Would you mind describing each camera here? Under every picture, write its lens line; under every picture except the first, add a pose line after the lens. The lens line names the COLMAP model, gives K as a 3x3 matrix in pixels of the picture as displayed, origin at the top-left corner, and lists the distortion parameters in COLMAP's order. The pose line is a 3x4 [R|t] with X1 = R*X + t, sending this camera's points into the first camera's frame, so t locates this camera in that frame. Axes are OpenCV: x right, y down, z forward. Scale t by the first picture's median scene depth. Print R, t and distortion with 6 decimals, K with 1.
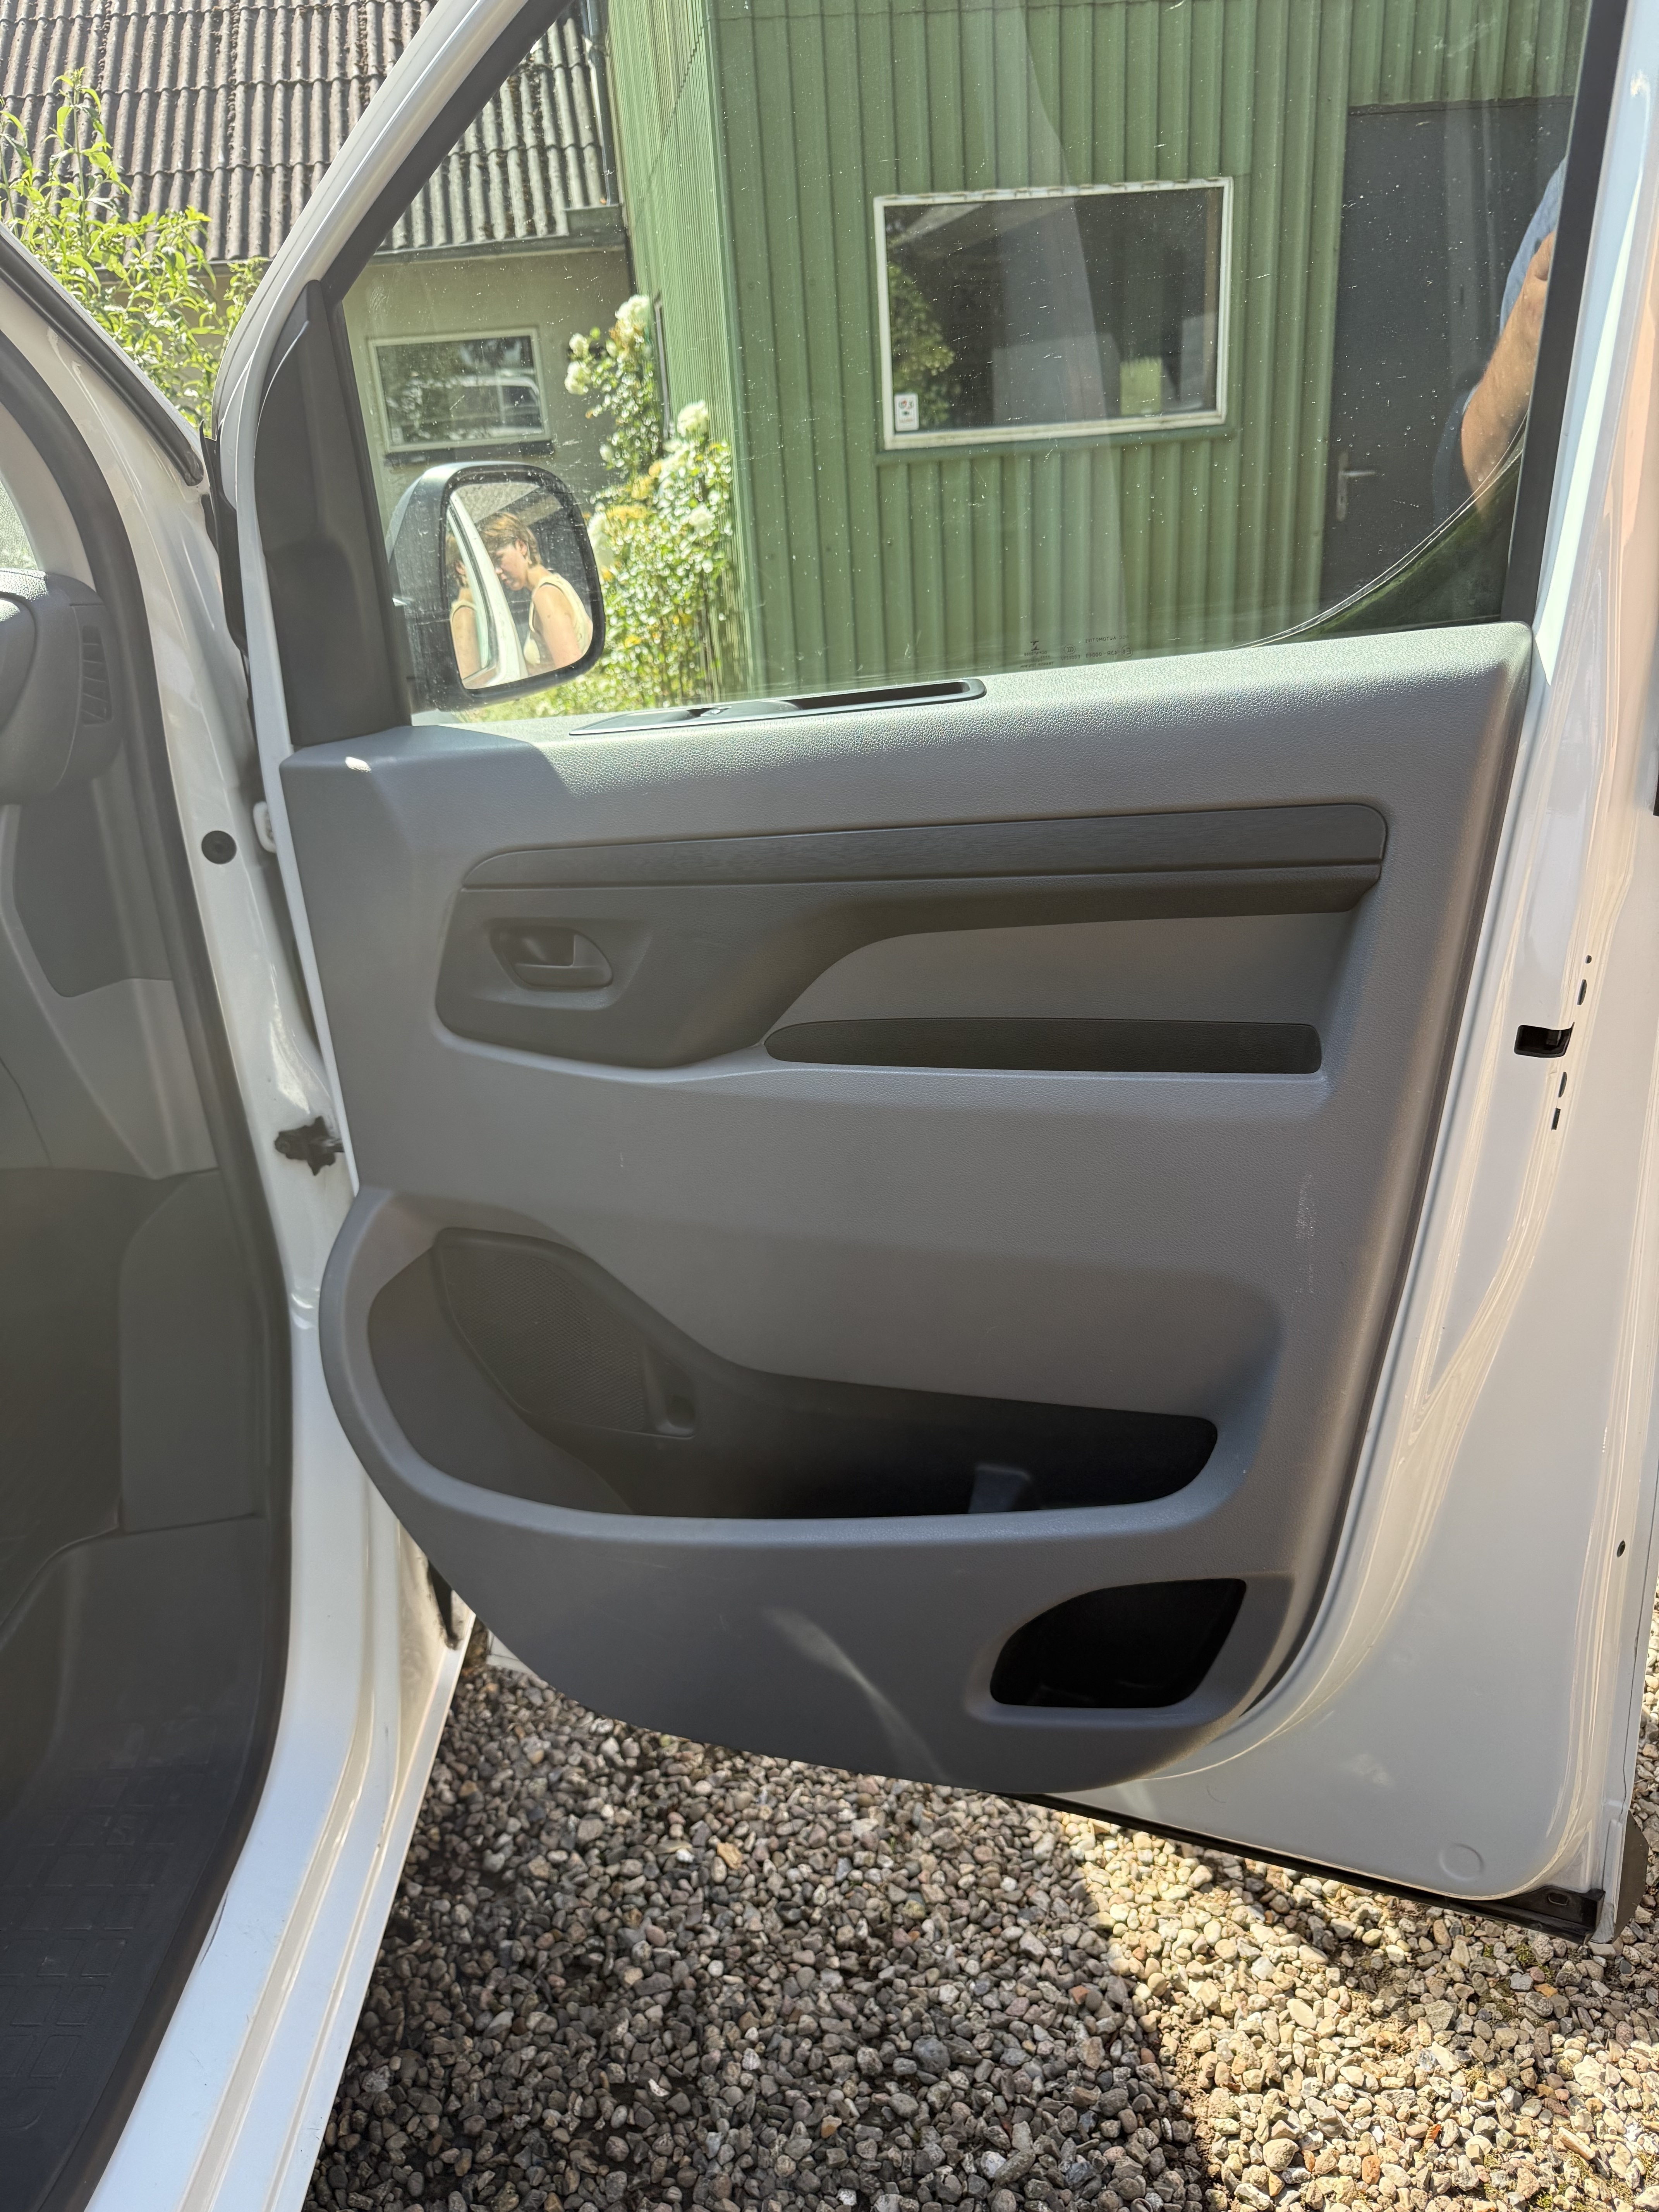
lens RADIAL K [[1546.7, 0, 833.7], [0, 1546.7, 1095.4], [0, 0, 1]] dist [0.006694, -0.024030]
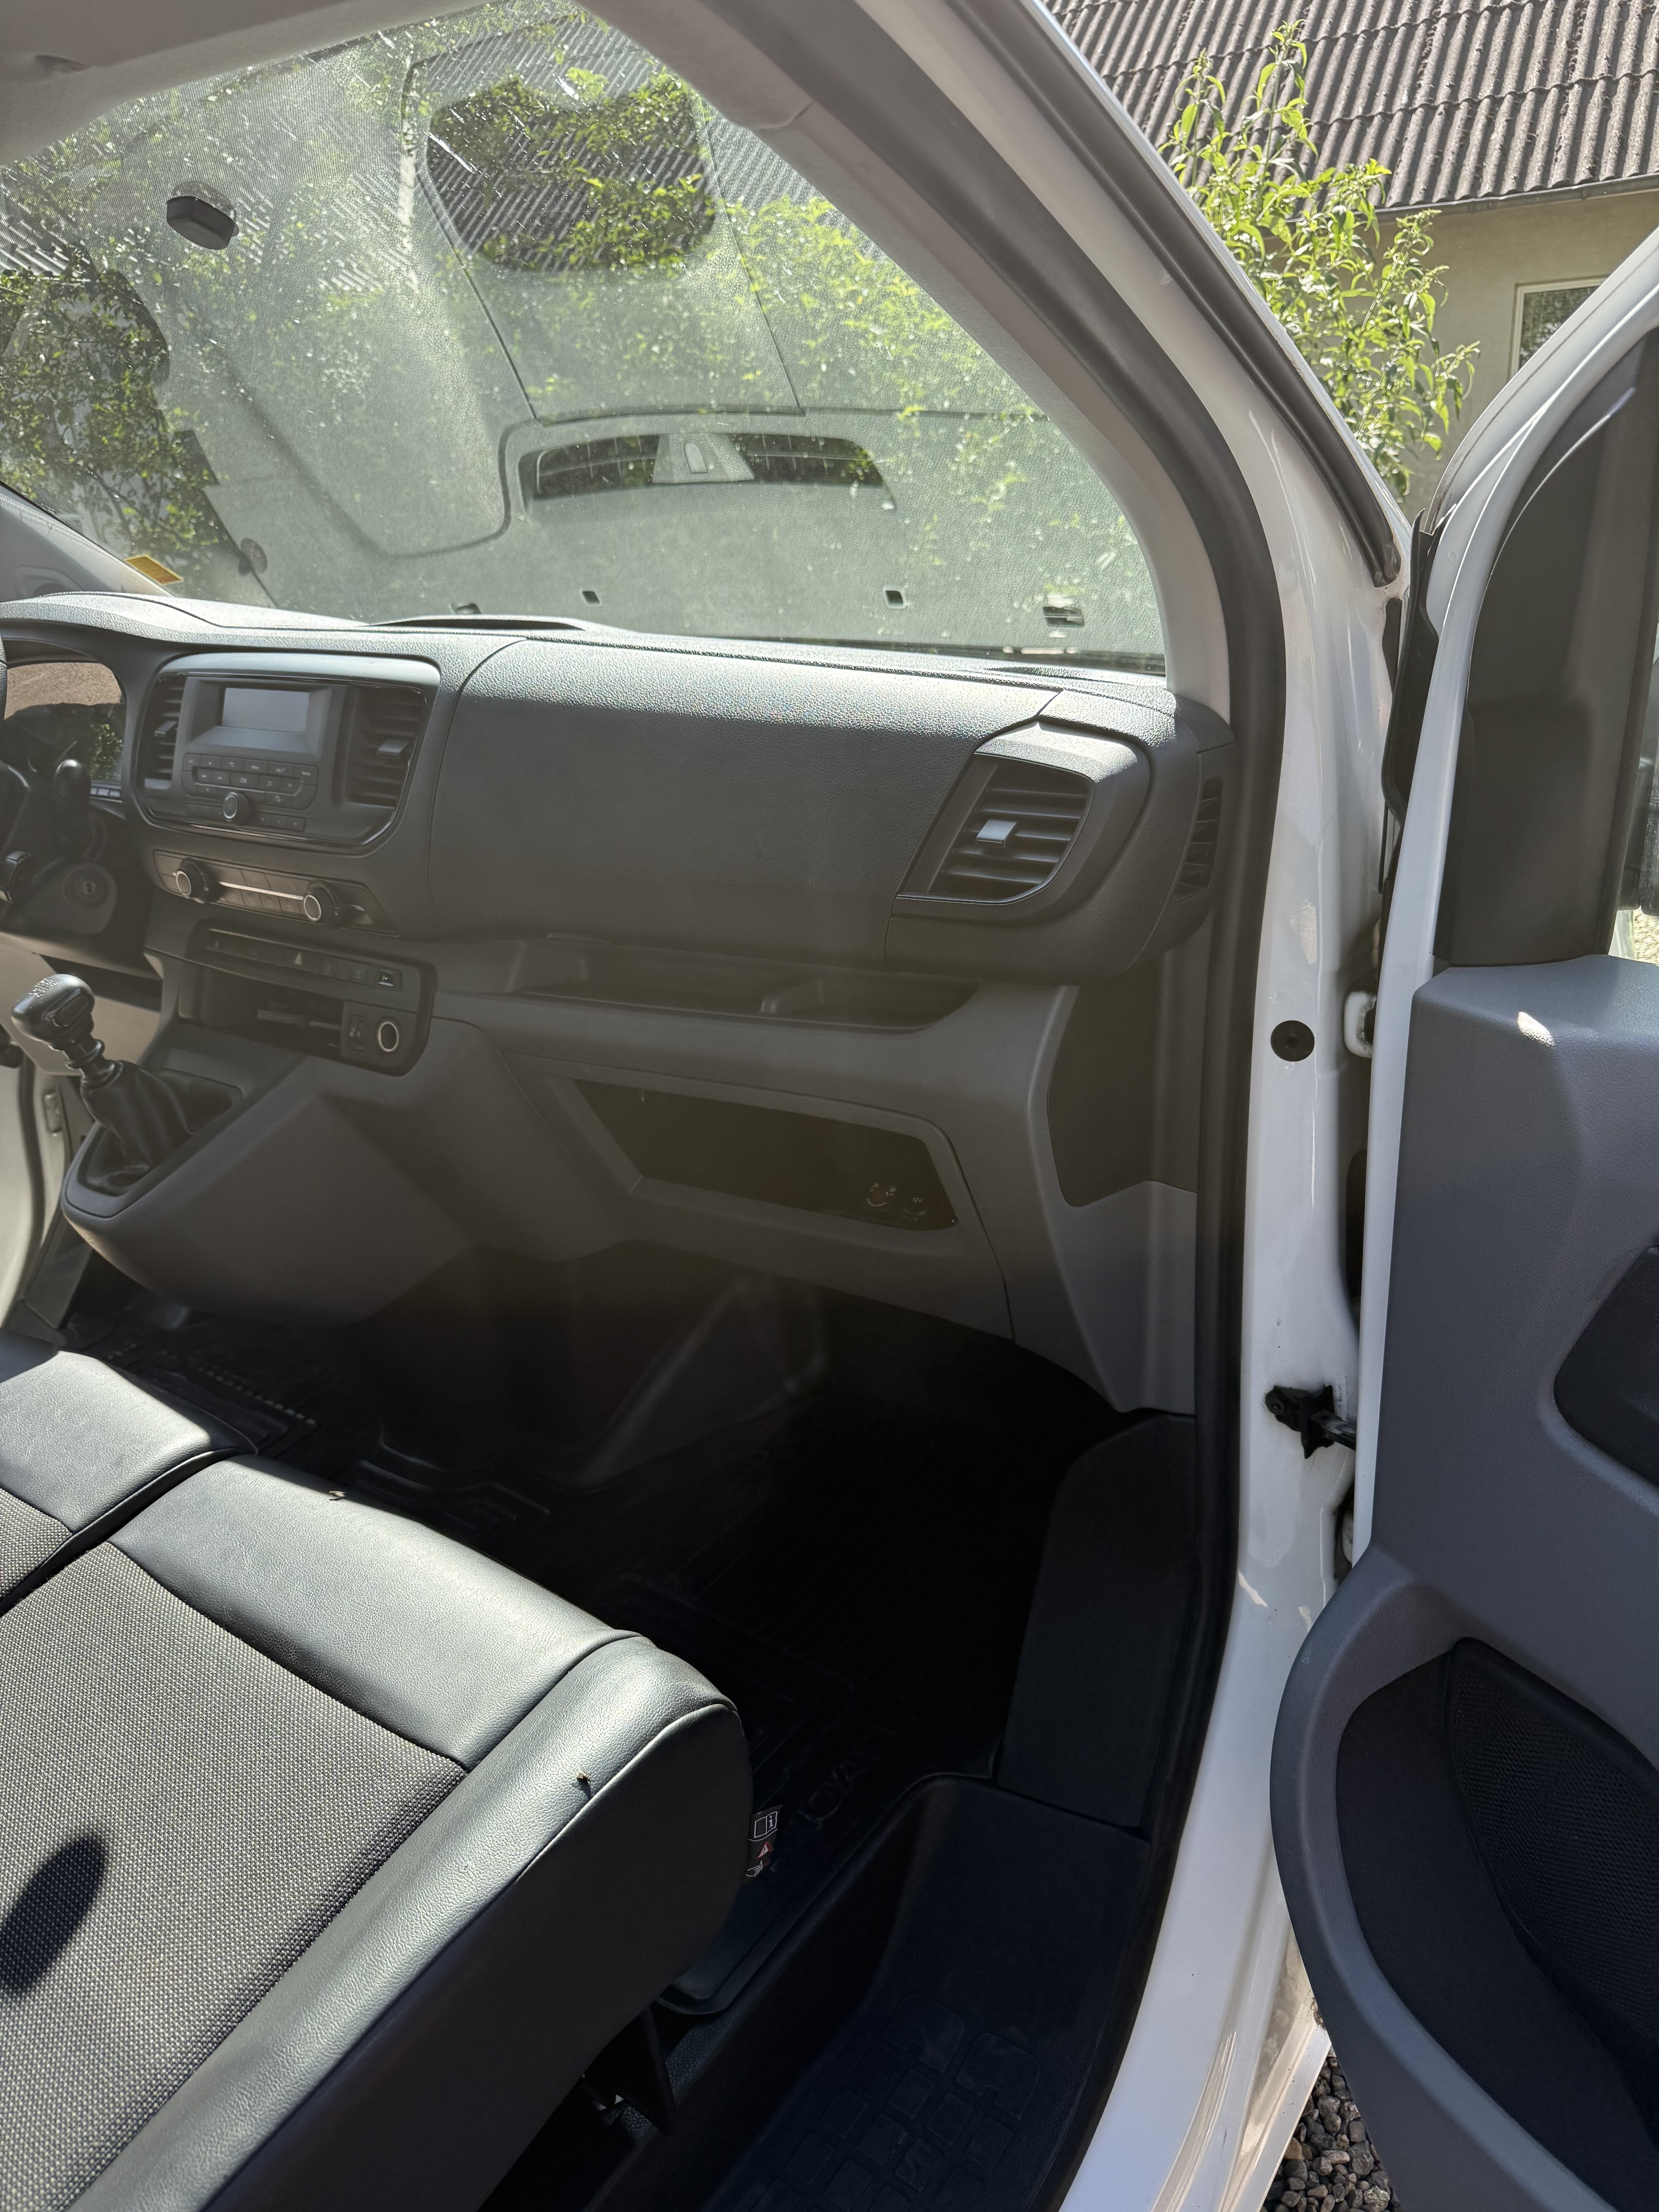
lens RADIAL K [[1546.7, 0, 862.1], [0, 1546.7, 1106.1], [0, 0, 1]] dist [0.006694, -0.024030]
pose [[0.817396, 0.230250, -0.528062, -0.145597], [-0.210590, 0.972638, 0.098121, -0.148648], [0.536205, 0.031001, 0.843518, 0.212837]]
